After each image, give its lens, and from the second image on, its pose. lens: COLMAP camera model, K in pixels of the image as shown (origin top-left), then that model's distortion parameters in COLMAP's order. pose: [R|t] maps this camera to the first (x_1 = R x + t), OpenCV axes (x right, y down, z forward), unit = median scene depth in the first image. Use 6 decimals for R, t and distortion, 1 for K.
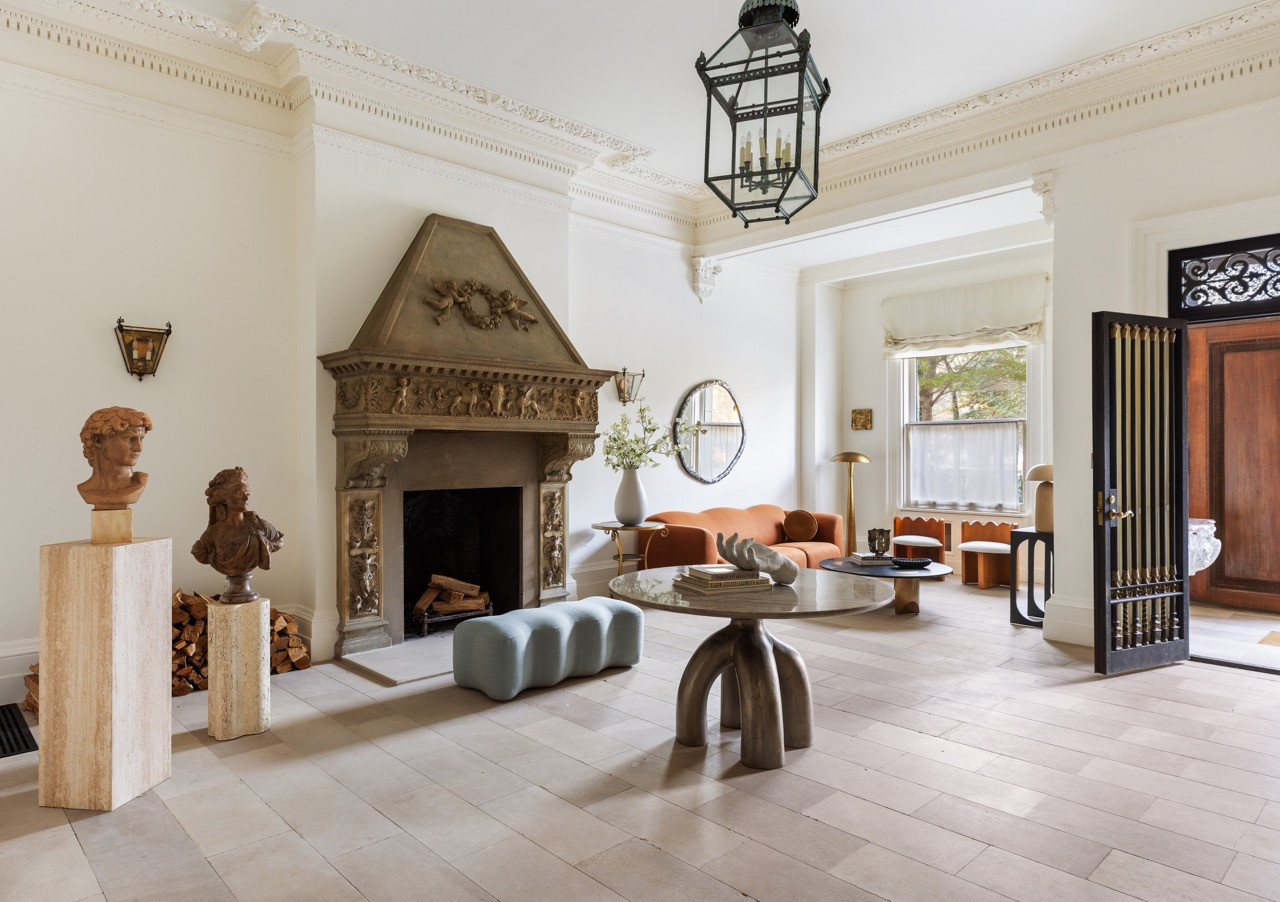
lens RADIAL K [[781.1, 0, 594.0], [0, 781.1, 446.3], [0, 0, 1]] dist [-0.004553, -0.000652]
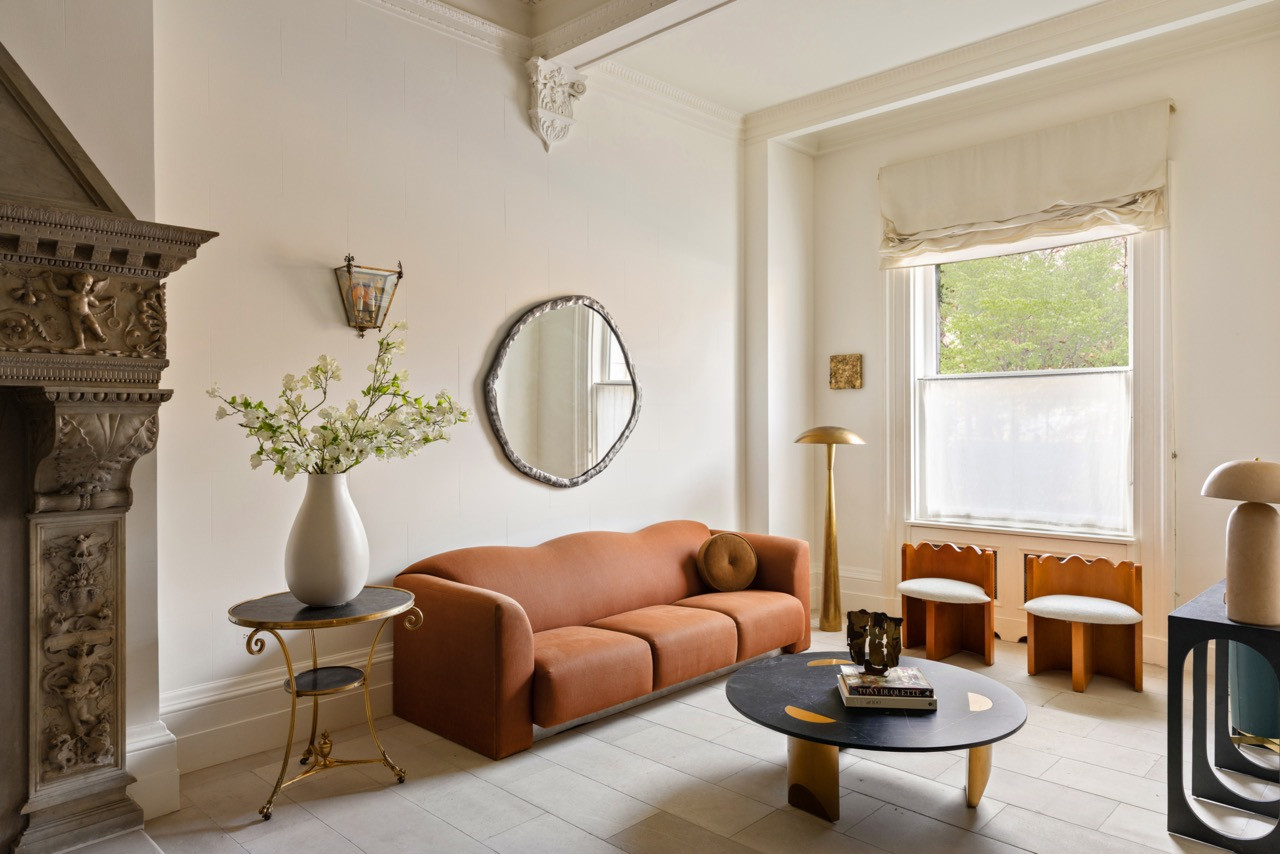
lens RADIAL K [[845.7, 0, 640.2], [0, 845.7, 423.4], [0, 0, 1]] dist [-0.002235, 0.005599]
pose [[0.997401, -0.005842, 0.071812, 0.163177], [0.005233, 0.999949, 0.008667, -0.001483], [-0.071859, -0.008269, 0.997381, 0.429416]]
